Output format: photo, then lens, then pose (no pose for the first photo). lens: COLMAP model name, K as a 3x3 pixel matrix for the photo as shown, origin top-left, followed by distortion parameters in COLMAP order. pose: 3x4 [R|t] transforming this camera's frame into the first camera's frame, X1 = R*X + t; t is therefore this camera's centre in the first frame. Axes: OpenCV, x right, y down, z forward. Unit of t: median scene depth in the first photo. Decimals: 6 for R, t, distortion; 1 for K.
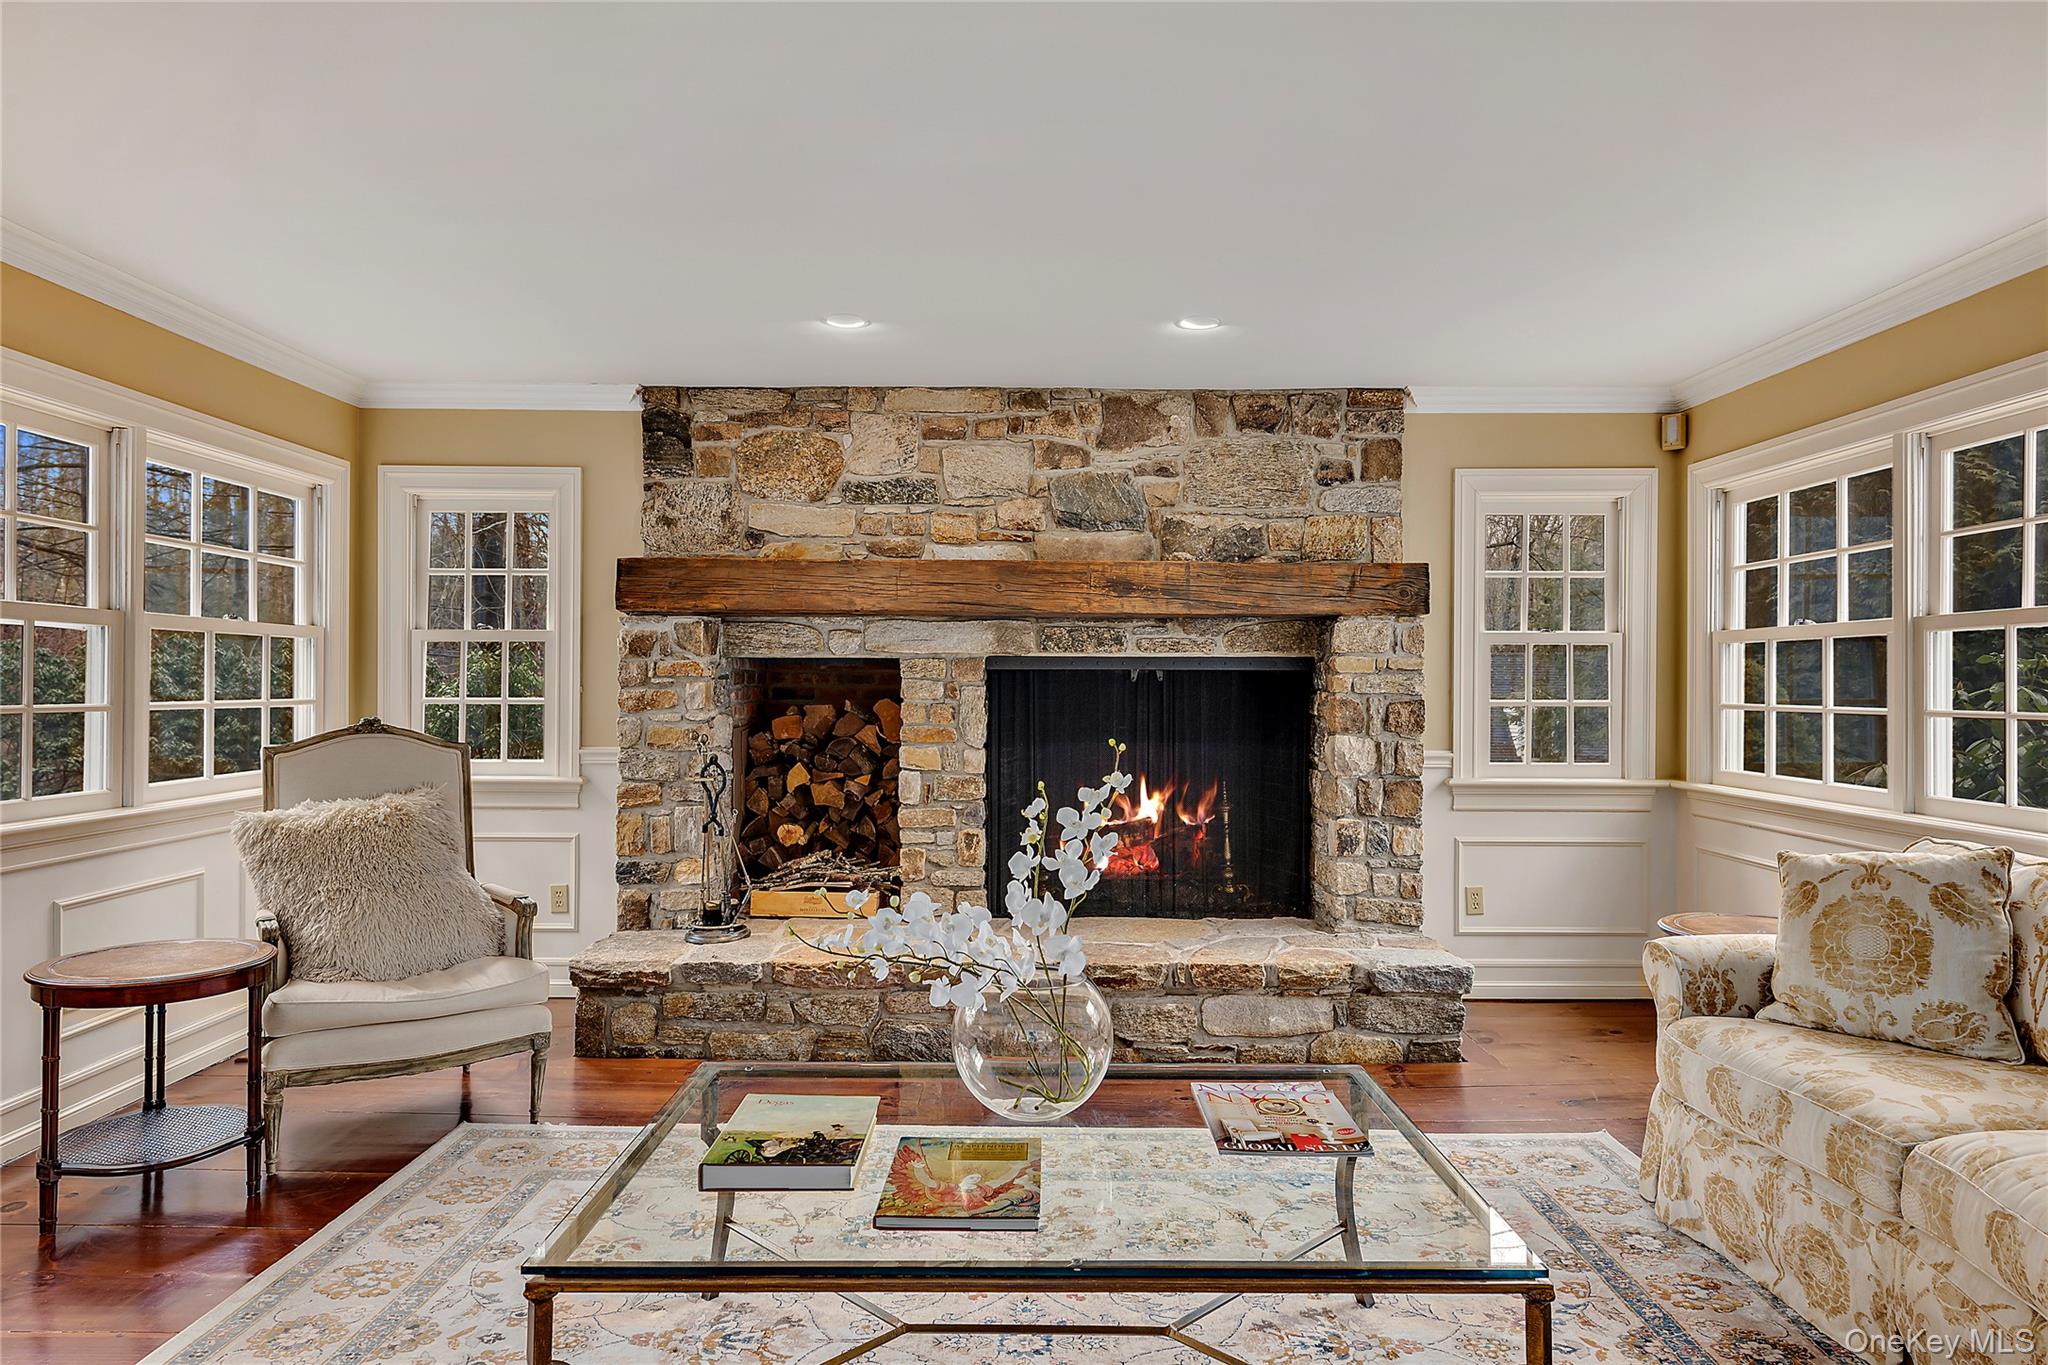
lens RADIAL K [[1208.7, 0, 1032.8], [0, 1208.7, 680.1], [0, 0, 1]] dist [0.027703, -0.000973]
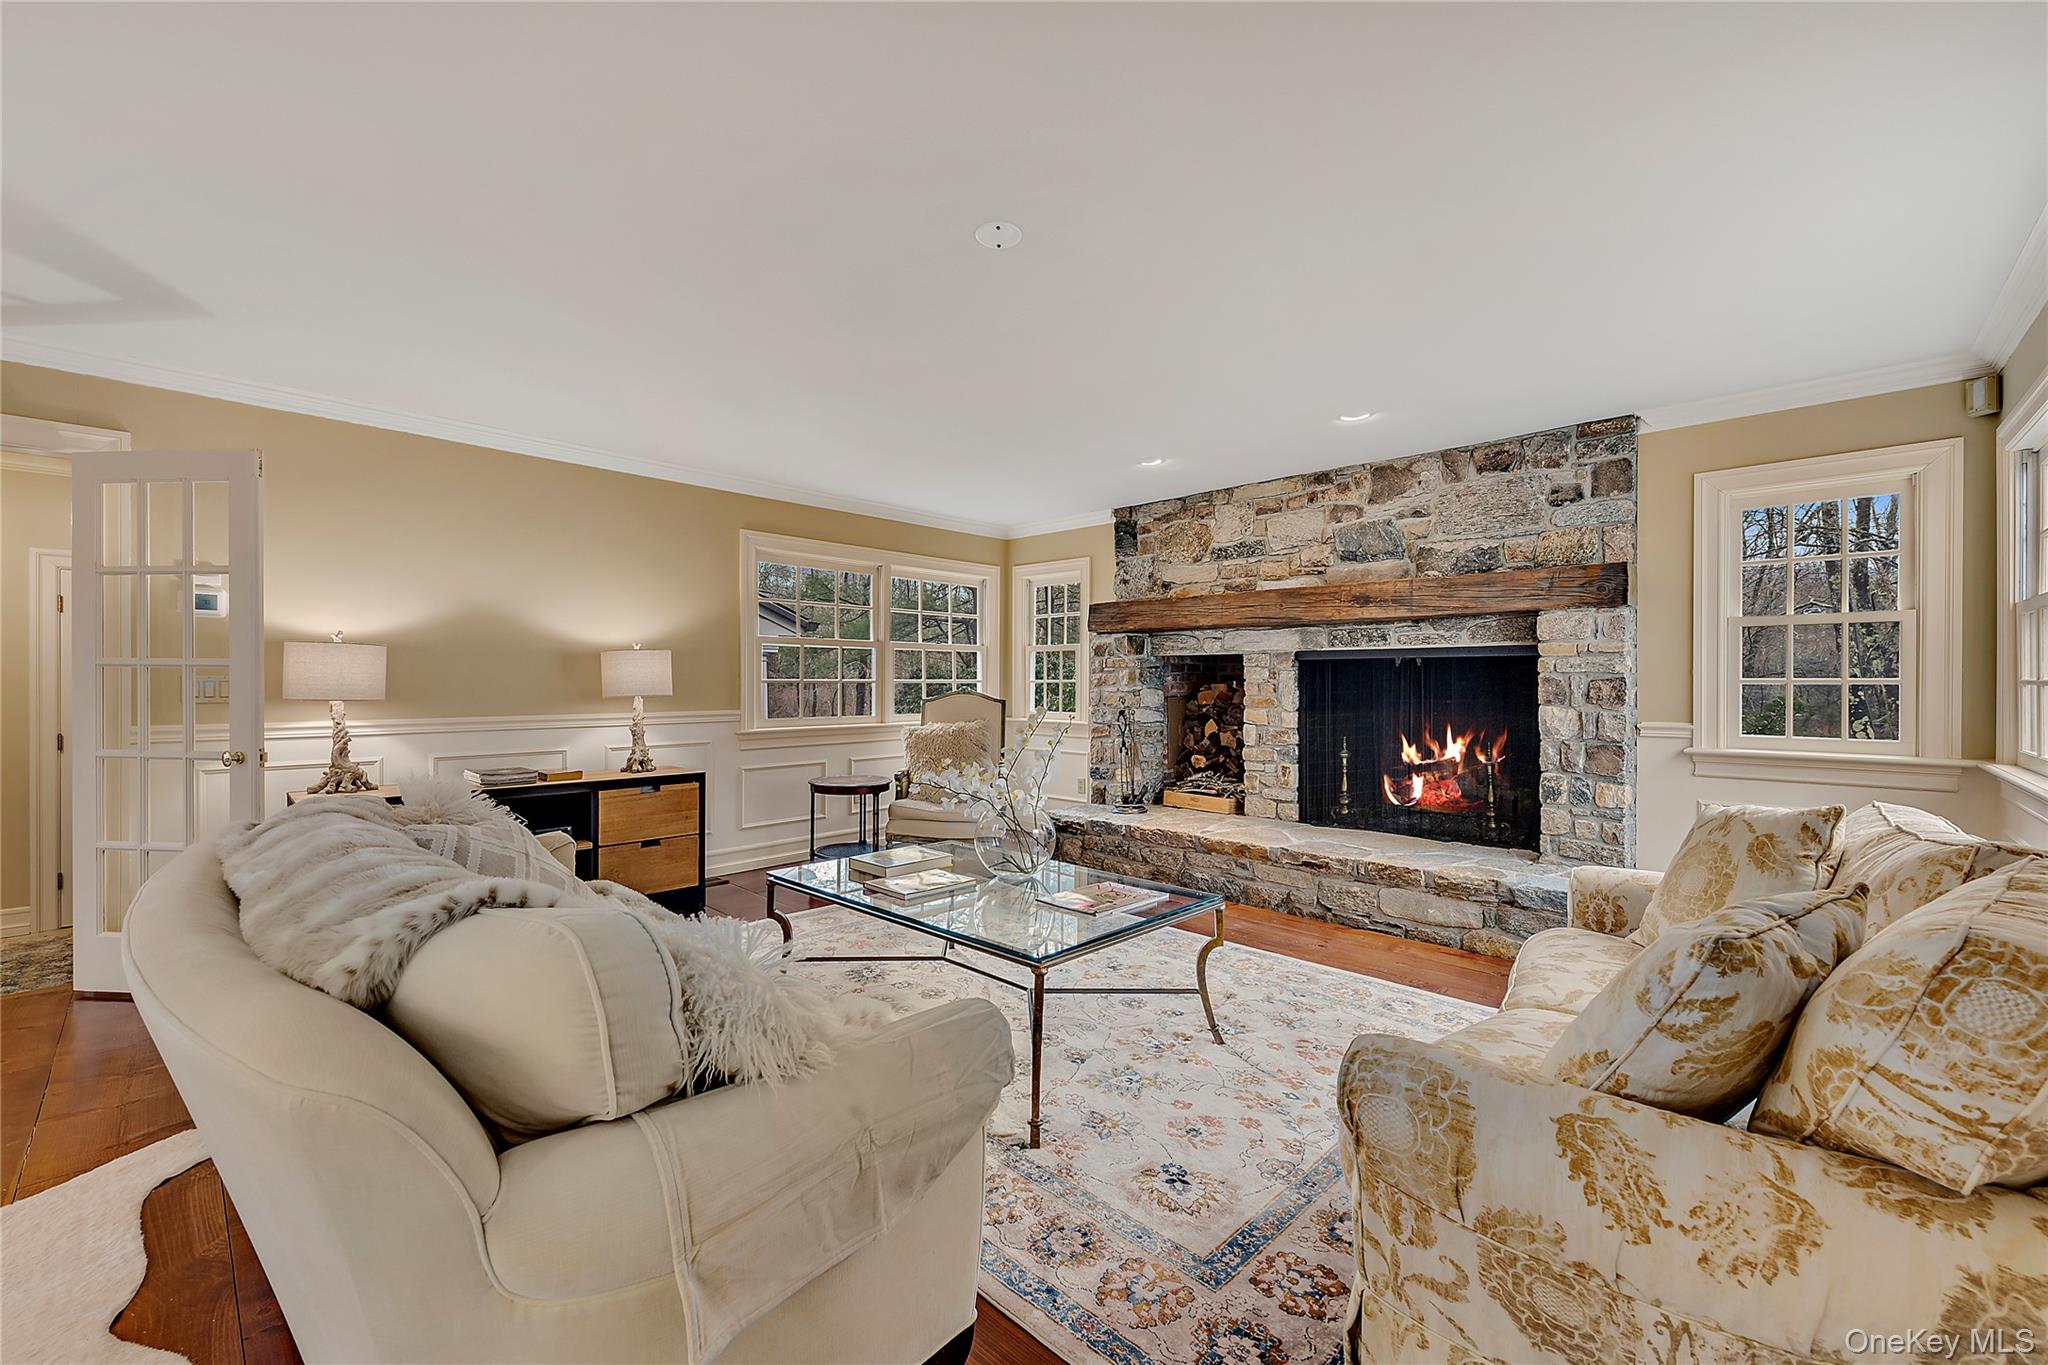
lens RADIAL K [[820.4, 0, 1029.5], [0, 820.4, 672.2], [0, 0, 1]] dist [-0.000189, -0.000012]
pose [[0.721805, -0.010772, -0.692013, 0.438960], [0.005710, 0.999938, -0.009610, 0.015051], [0.692073, 0.002985, 0.721821, 0.019066]]
